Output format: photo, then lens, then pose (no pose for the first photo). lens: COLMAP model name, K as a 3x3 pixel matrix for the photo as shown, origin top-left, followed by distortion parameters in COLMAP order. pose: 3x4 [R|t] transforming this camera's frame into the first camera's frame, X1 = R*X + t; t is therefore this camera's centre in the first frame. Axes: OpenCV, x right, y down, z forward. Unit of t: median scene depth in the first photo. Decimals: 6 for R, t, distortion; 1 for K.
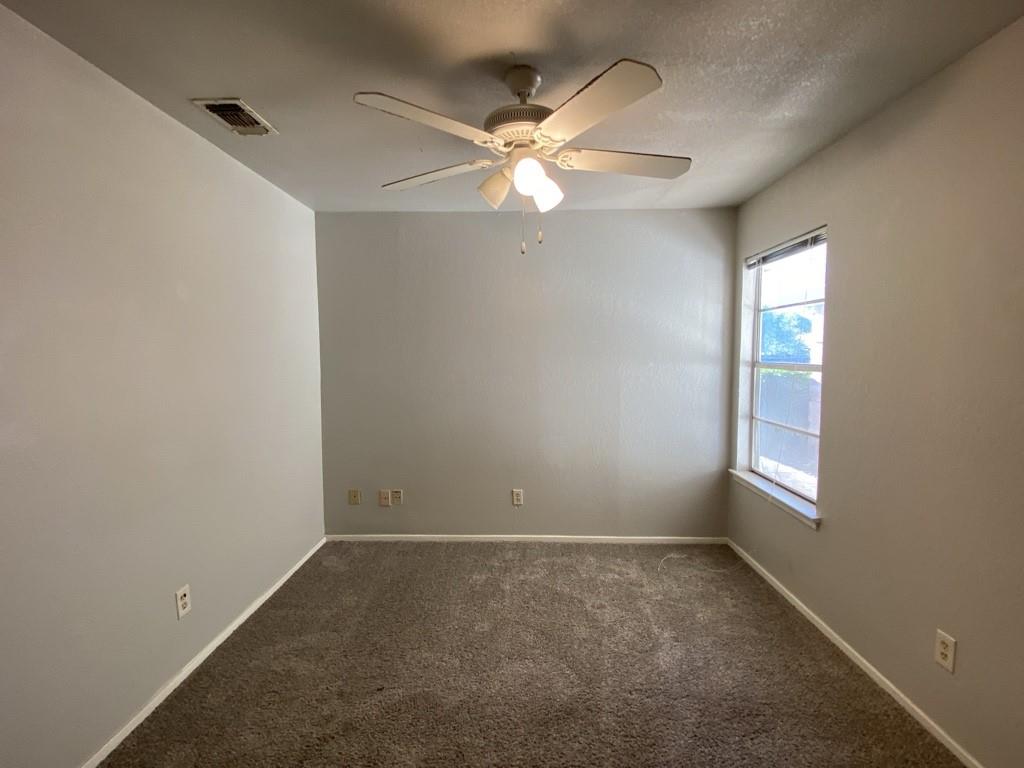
lens RADIAL K [[468.0, 0, 508.6], [0, 468.0, 384.2], [0, 0, 1]] dist [0.044249, -0.038746]
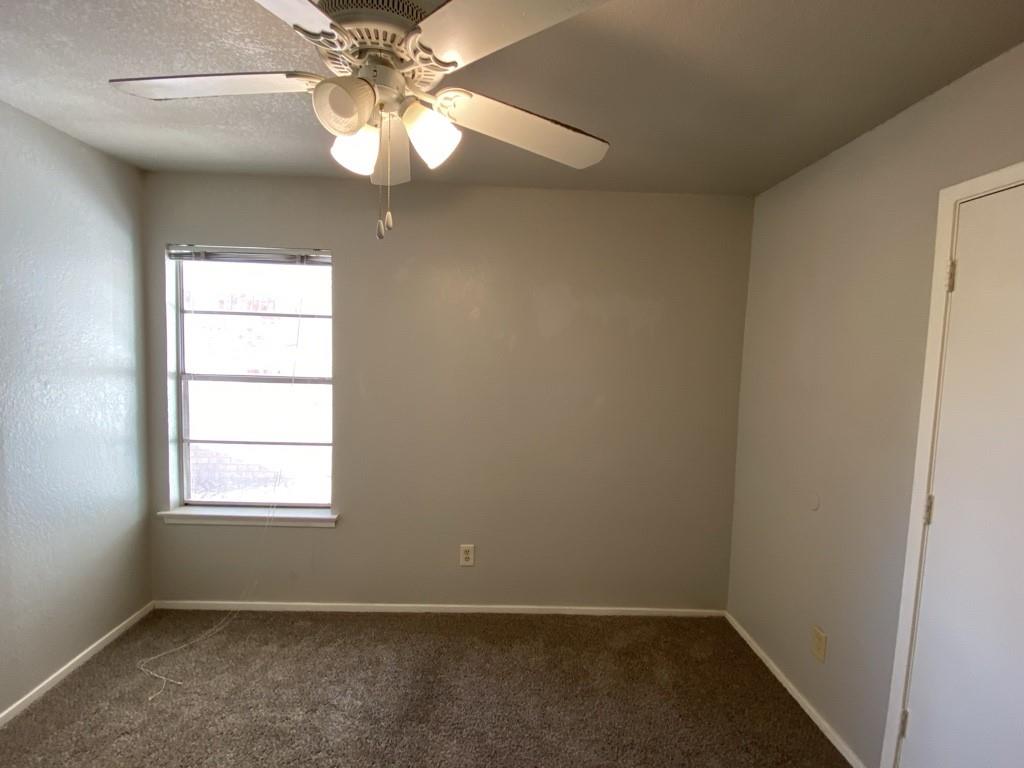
lens RADIAL K [[468.0, 0, 508.6], [0, 468.0, 384.2], [0, 0, 1]] dist [0.044249, -0.038746]
pose [[-0.053577, -0.068854, 0.996187, -0.339061], [0.035824, 0.996845, 0.070827, -0.067010], [-0.997921, 0.039482, -0.050942, 0.476988]]
